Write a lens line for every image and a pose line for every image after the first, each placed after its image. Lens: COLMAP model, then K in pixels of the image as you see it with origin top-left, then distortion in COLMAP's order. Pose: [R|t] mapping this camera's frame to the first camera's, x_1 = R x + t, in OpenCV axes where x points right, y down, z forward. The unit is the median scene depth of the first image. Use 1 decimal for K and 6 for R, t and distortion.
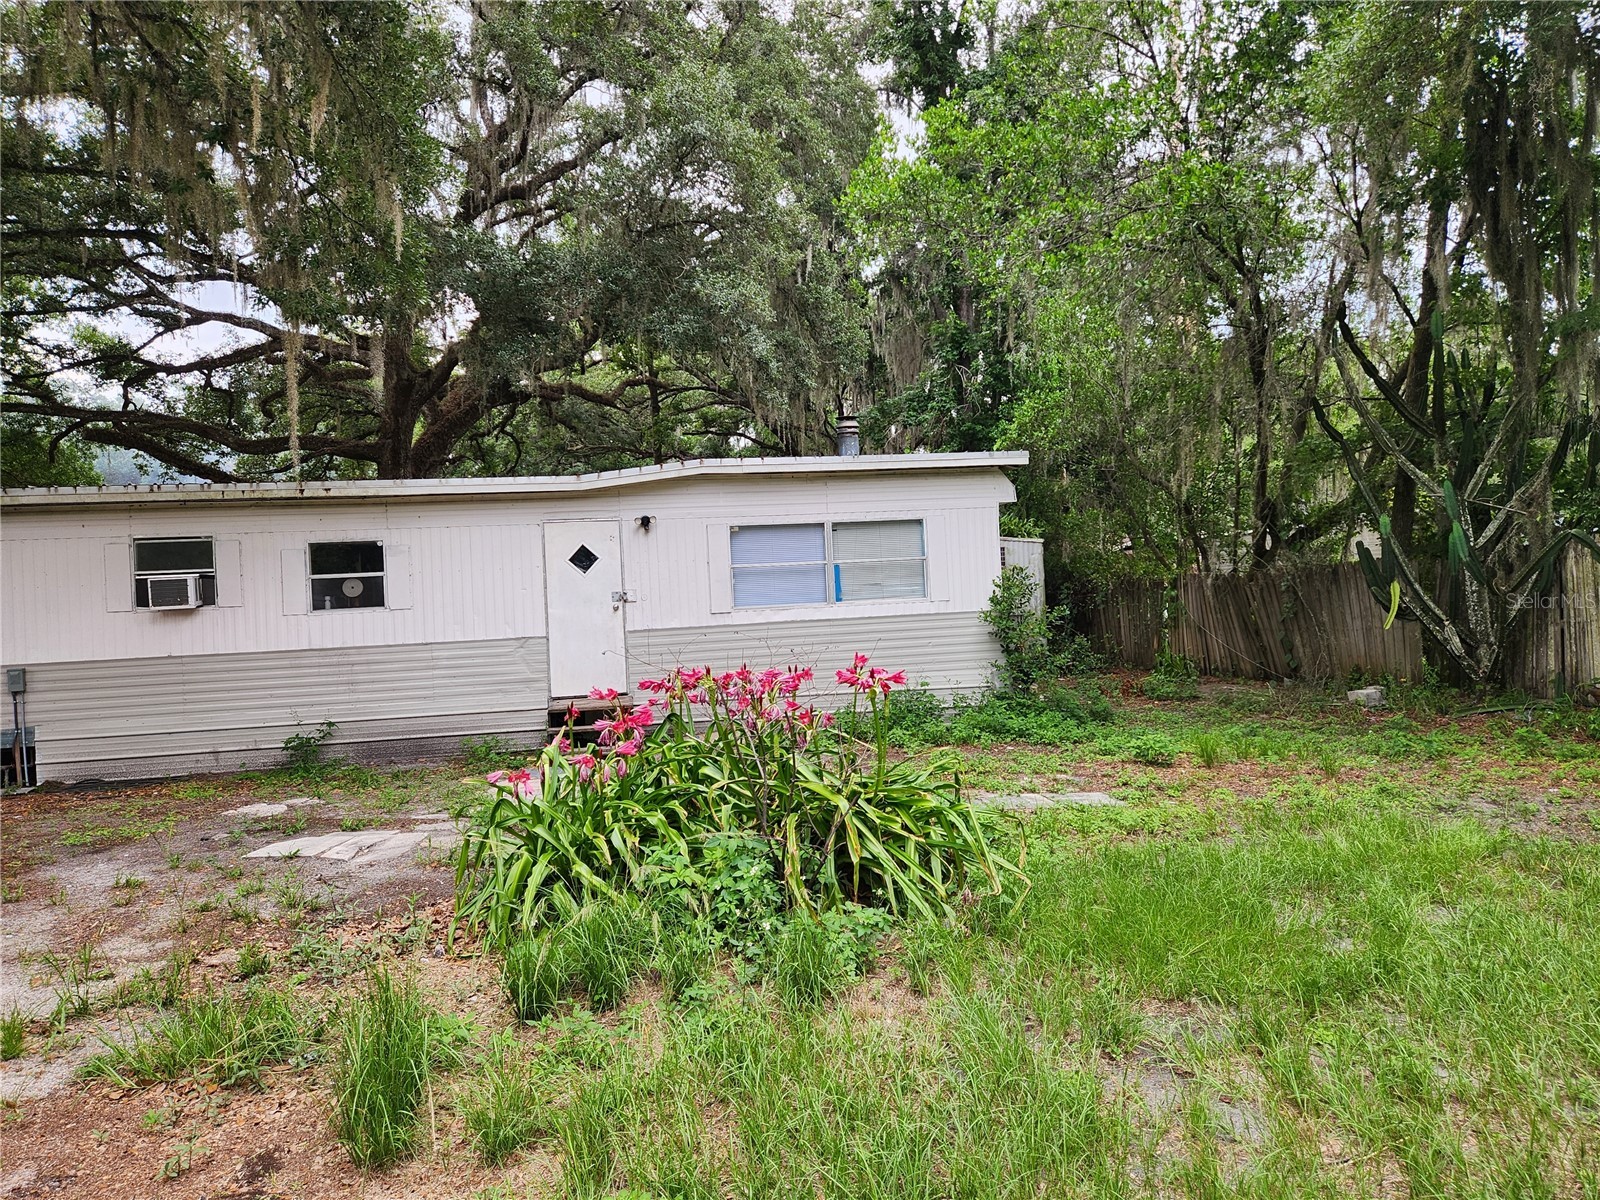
lens RADIAL K [[1071.2, 0, 795.8], [0, 1071.2, 608.4], [0, 0, 1]] dist [0.067153, -0.066729]
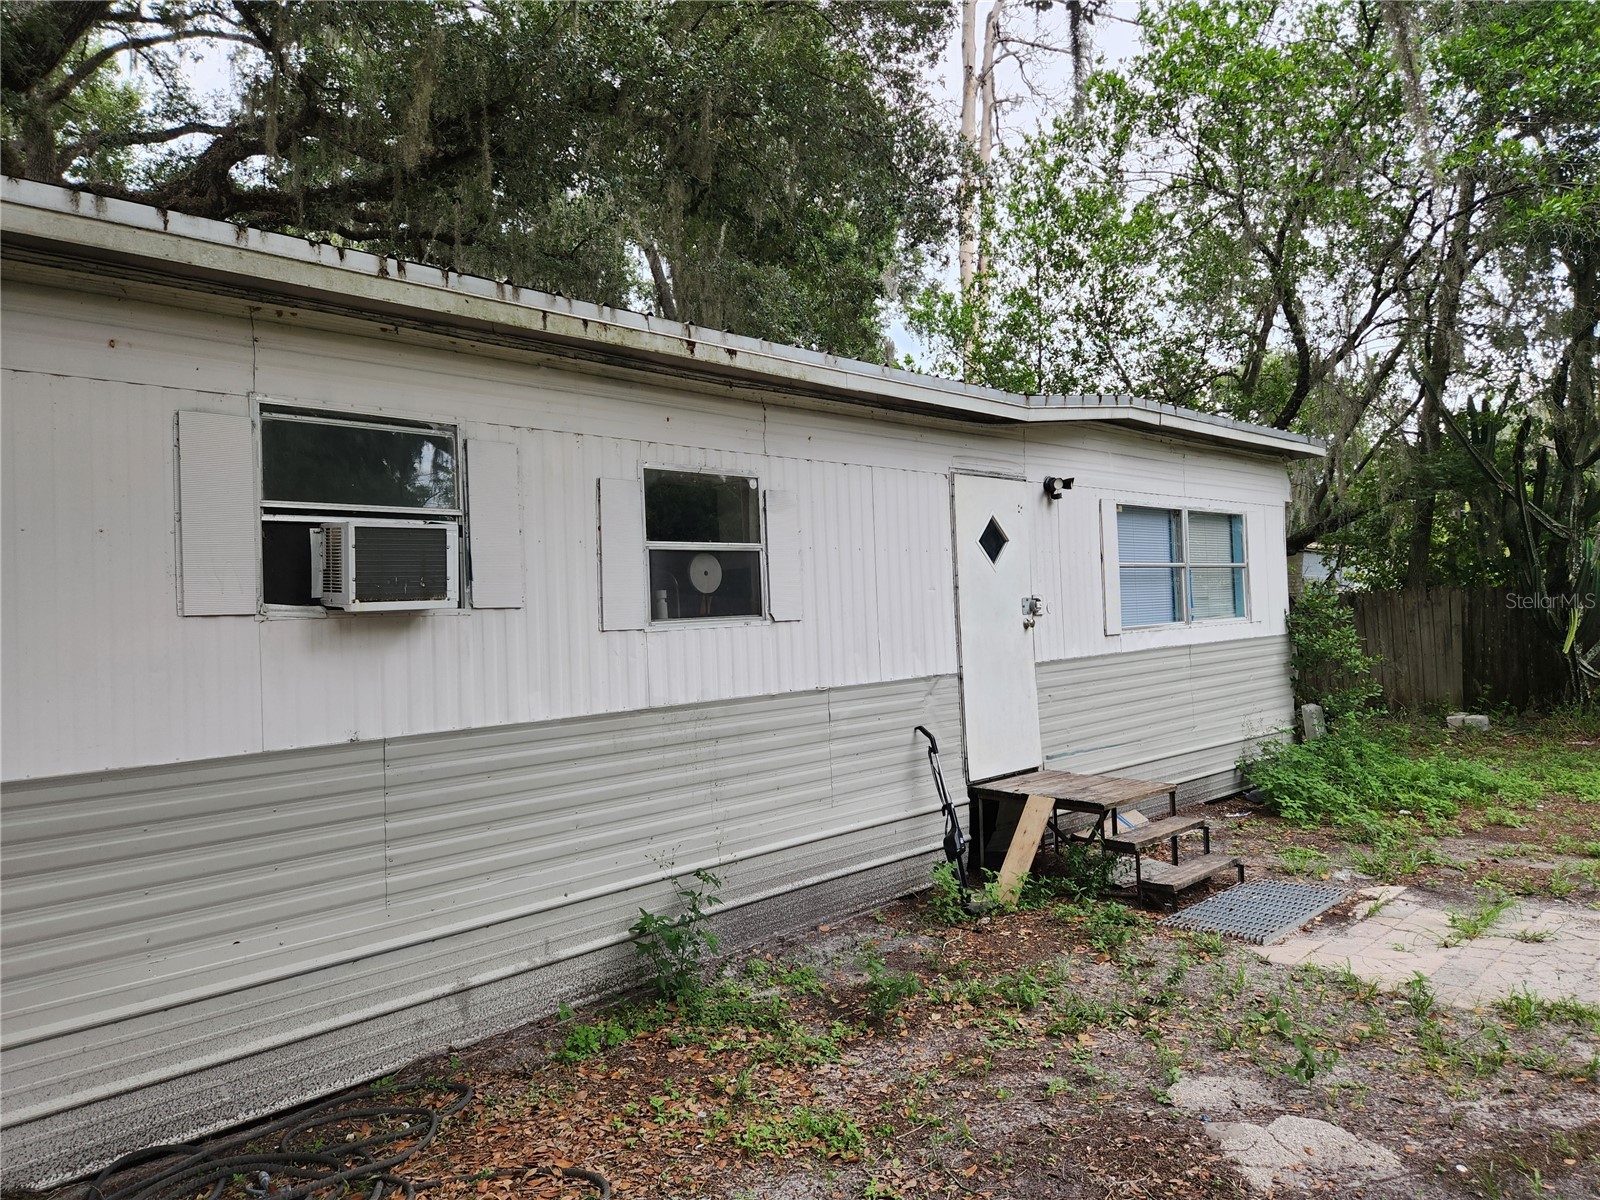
lens RADIAL K [[1071.2, 0, 833.9], [0, 1071.2, 601.9], [0, 0, 1]] dist [0.067153, -0.066729]
pose [[0.827086, 0.019436, 0.561740, -0.622766], [0.010406, 0.998701, -0.049875, 0.016457], [-0.561979, 0.047096, 0.825809, 0.588539]]
